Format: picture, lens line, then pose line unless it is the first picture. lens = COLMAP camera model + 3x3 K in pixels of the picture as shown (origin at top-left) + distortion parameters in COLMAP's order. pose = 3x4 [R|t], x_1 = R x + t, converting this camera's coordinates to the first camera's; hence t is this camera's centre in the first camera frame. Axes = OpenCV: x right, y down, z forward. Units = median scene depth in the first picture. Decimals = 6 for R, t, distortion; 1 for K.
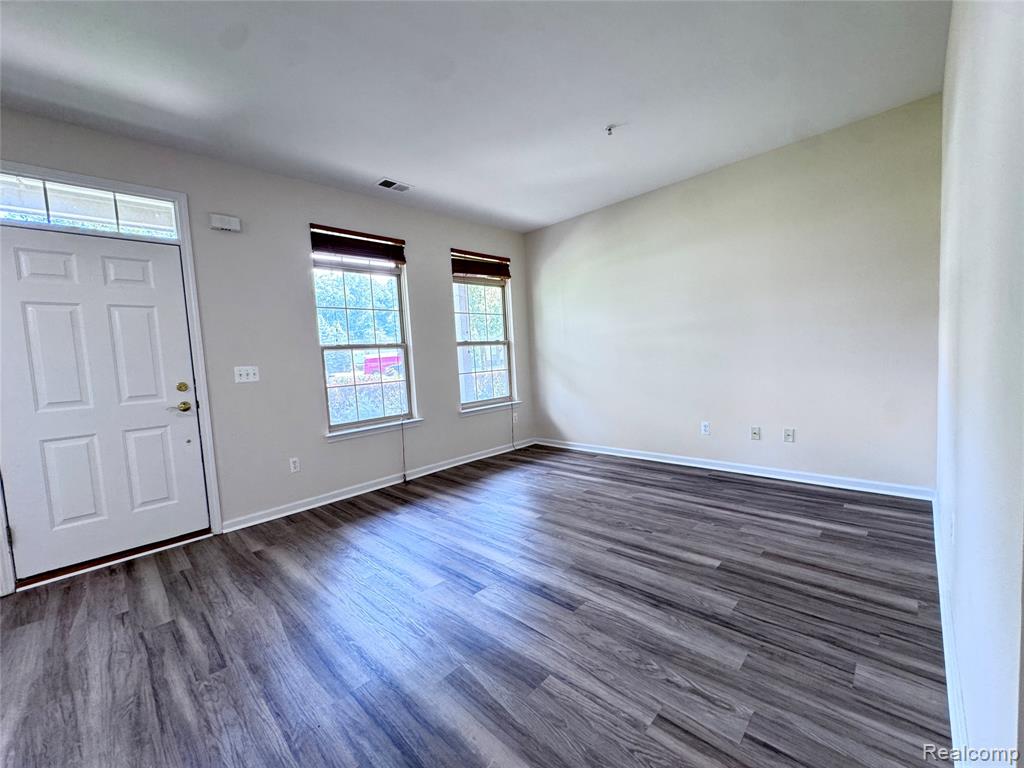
lens RADIAL K [[412.3, 0, 514.6], [0, 412.3, 383.8], [0, 0, 1]] dist [-0.001123, 0.000710]
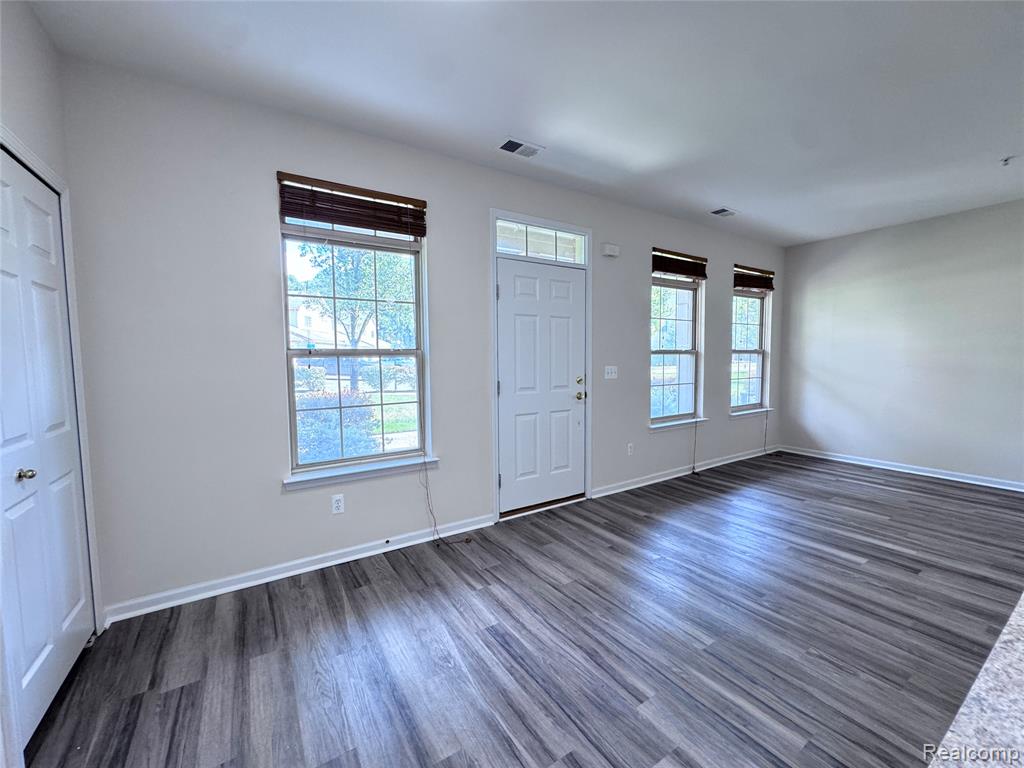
lens RADIAL K [[412.3, 0, 511.9], [0, 412.3, 386.0], [0, 0, 1]] dist [-0.001123, 0.000710]
pose [[0.974974, 0.065183, -0.212550, -0.613574], [-0.062871, 0.997866, 0.017622, 0.012626], [0.213245, -0.003818, 0.976991, -0.244482]]
